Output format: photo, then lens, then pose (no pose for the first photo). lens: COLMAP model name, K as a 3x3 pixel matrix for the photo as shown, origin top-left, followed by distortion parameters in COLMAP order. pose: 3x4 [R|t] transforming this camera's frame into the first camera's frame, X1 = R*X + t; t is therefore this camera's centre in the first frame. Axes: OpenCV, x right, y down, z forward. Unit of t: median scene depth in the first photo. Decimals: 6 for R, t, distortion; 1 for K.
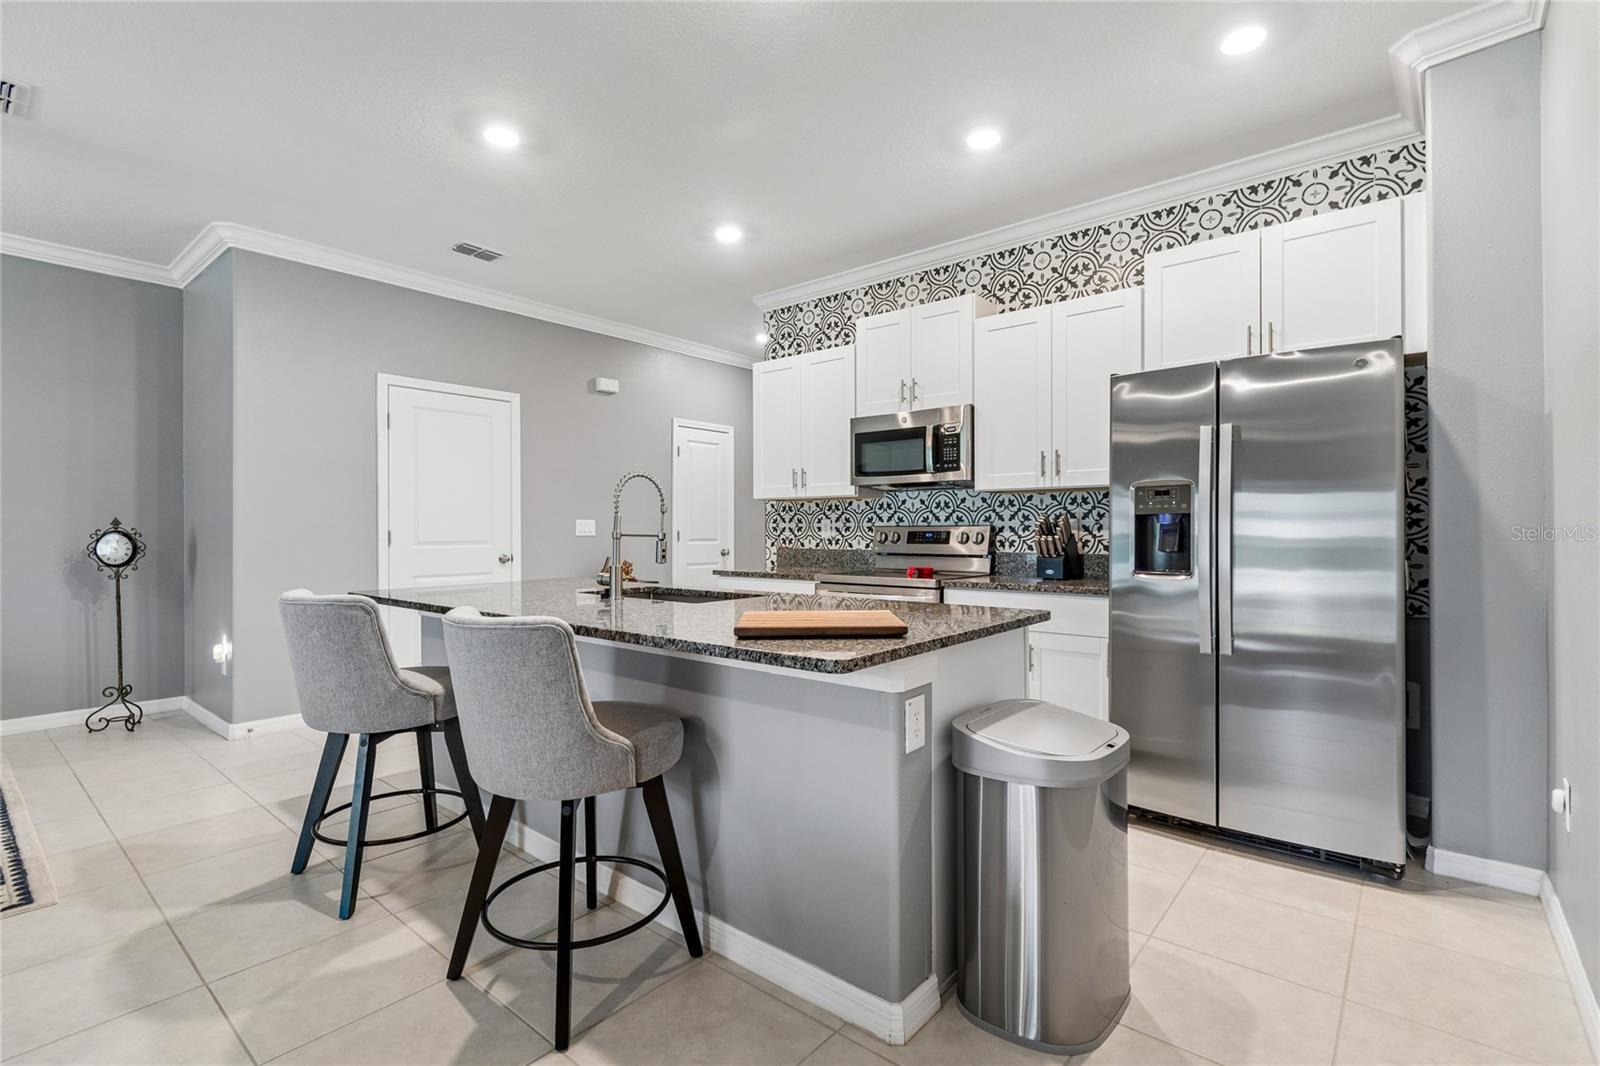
lens RADIAL K [[737.3, 0, 804.9], [0, 737.3, 528.5], [0, 0, 1]] dist [0.001387, 0.000352]
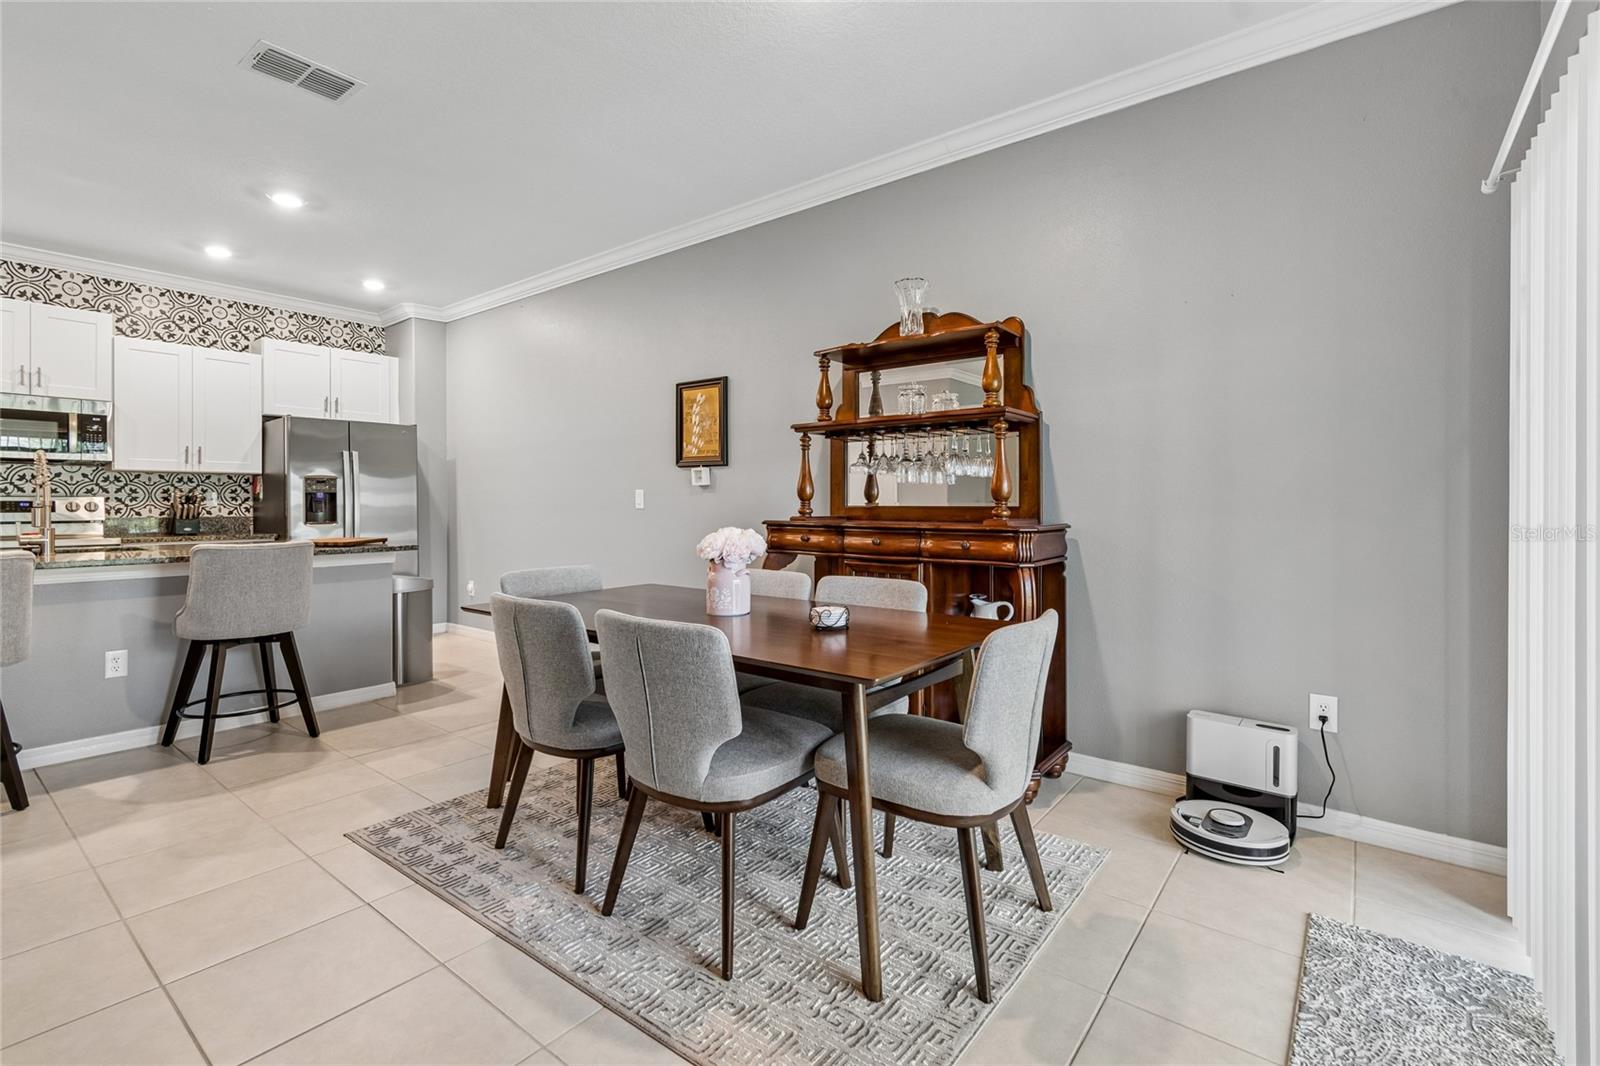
lens RADIAL K [[723.6, 0, 802.1], [0, 723.6, 500.9], [0, 0, 1]] dist [0.000083, -0.000300]
pose [[-0.034187, 0.004441, 0.999406, -0.971233], [-0.004332, 0.999980, -0.004592, 0.003468], [-0.999406, -0.004486, -0.034167, -0.139518]]
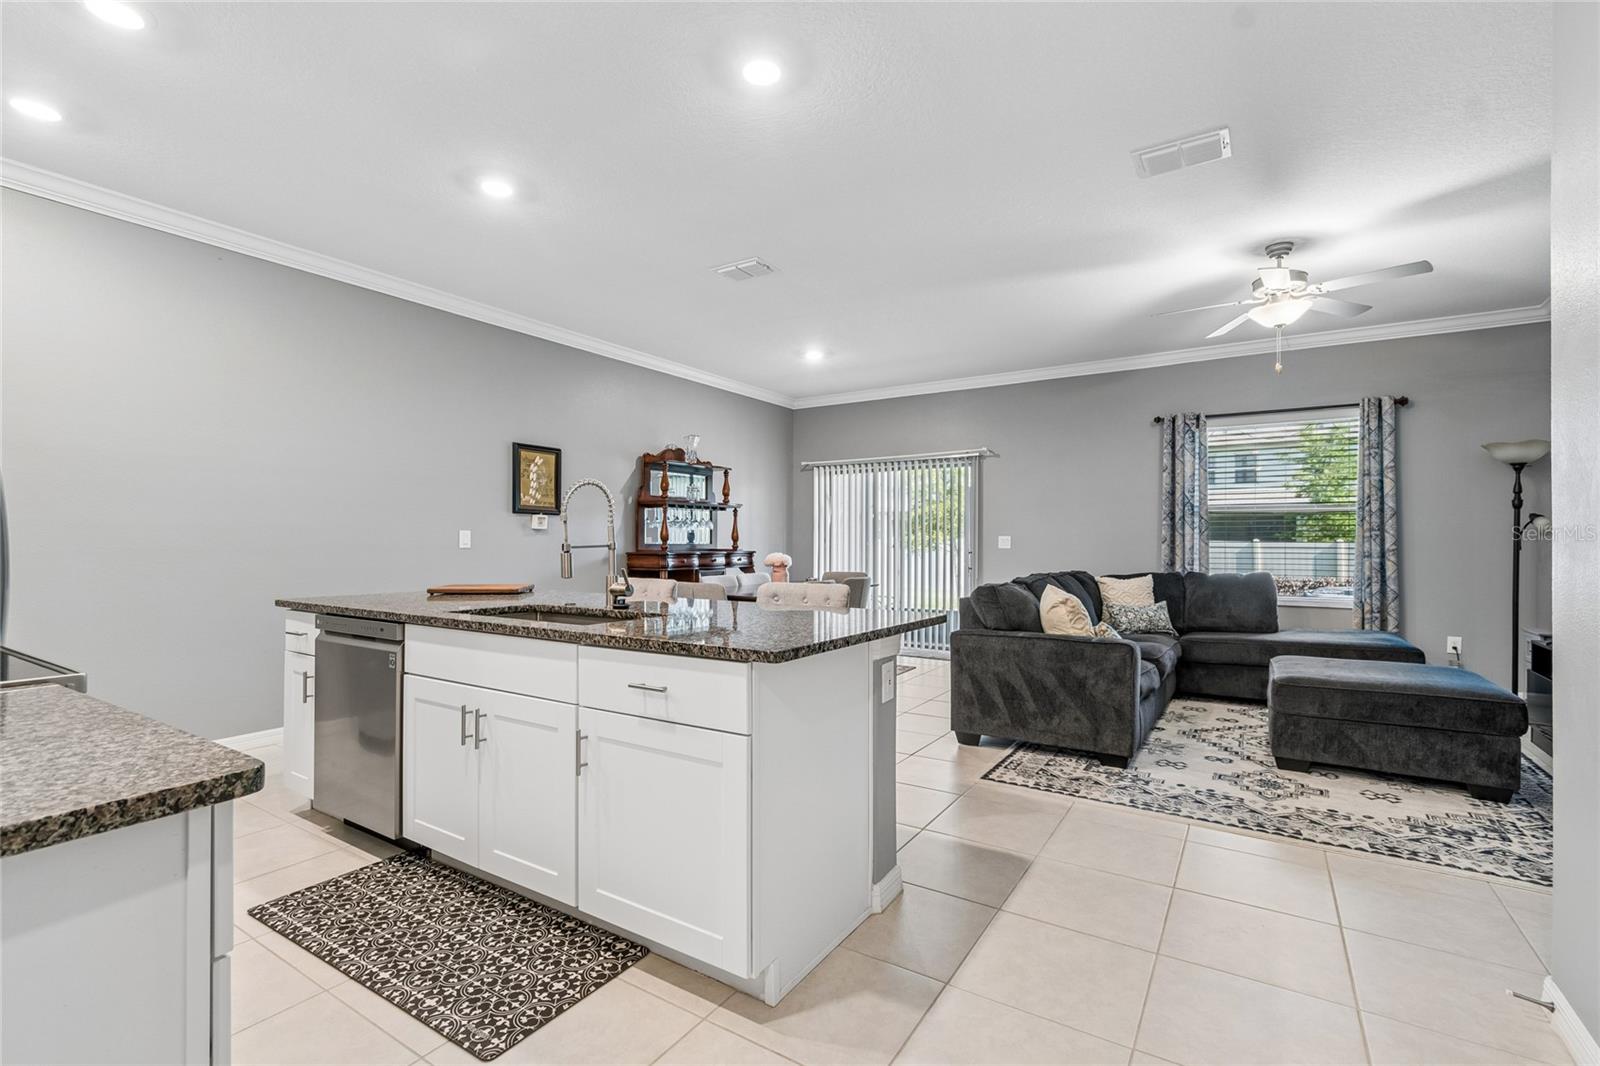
lens RADIAL K [[713.5, 0, 798.1], [0, 713.5, 541.5], [0, 0, 1]] dist [0.001420, -0.000287]
pose [[-0.992641, 0.000133, -0.121096, -0.252543], [0.000354, 0.999998, -0.001808, 0.002661], [0.121096, -0.001838, -0.992639, 1.302207]]
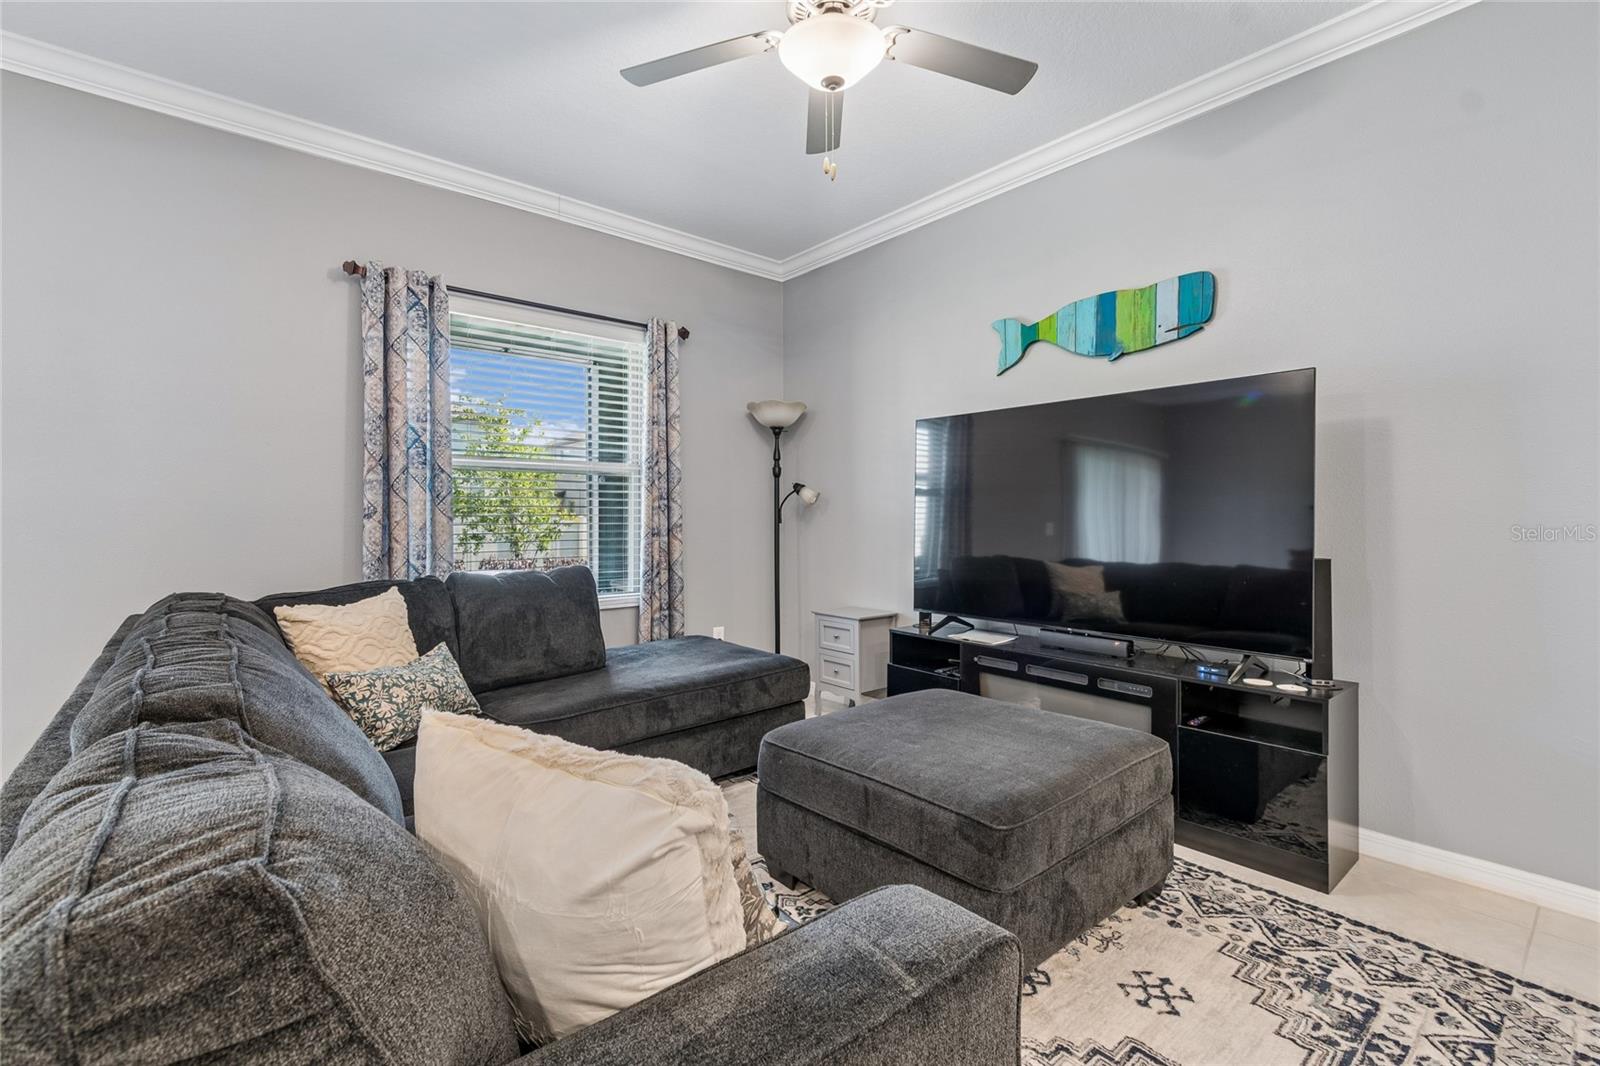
lens RADIAL K [[715.8, 0, 803.7], [0, 715.8, 518.3], [0, 0, 1]] dist [-0.000619, -0.000290]
pose [[-0.167916, 0.006710, -0.985778, -0.524582], [0.003482, 0.999975, 0.006213, 0.001031], [0.985795, -0.002389, -0.167935, 0.506385]]
